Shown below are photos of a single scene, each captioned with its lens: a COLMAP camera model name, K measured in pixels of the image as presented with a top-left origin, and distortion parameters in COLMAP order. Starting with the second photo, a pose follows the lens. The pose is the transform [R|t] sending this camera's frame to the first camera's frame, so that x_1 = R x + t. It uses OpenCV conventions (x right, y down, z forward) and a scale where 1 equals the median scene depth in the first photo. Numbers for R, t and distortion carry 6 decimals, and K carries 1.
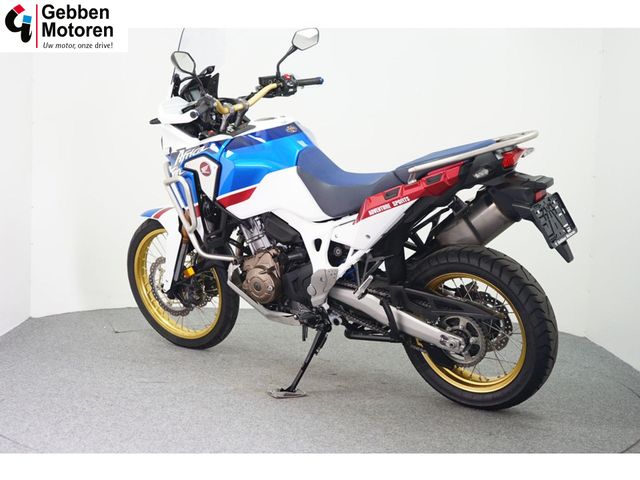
lens RADIAL K [[995.0, 0, 320.0], [0, 995.0, 240.0], [0, 0, 1]] dist [-0.021678, -0.010905]
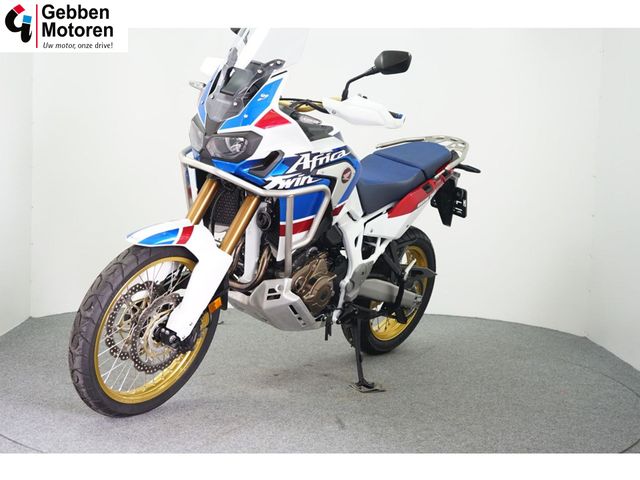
lens RADIAL K [[995.0, 0, 320.0], [0, 995.0, 240.0], [0, 0, 1]] dist [-0.021678, -0.010905]
pose [[-0.000337, -0.126558, 0.991959, -1.028972], [0.047531, 0.990836, 0.126431, -0.129704], [-0.998870, 0.047192, 0.005682, 1.029938]]
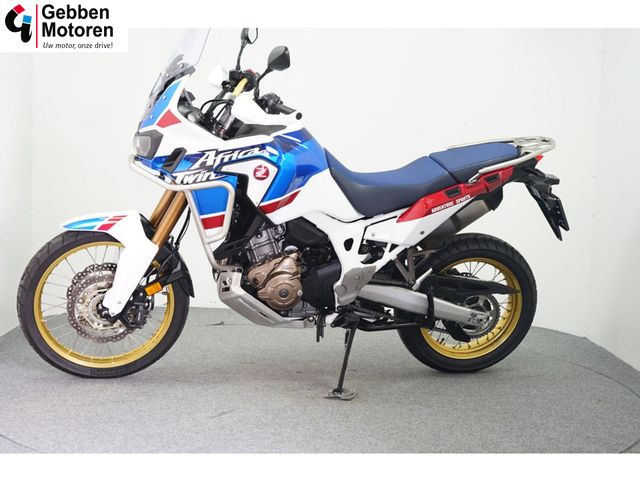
lens RADIAL K [[995.0, 0, 320.0], [0, 995.0, 240.0], [0, 0, 1]] dist [-0.021678, -0.010905]
pose [[0.631723, -0.085108, 0.770508, -0.799020], [0.052862, 0.996371, 0.066716, -0.068599], [-0.773390, -0.001416, 0.633929, 0.380285]]
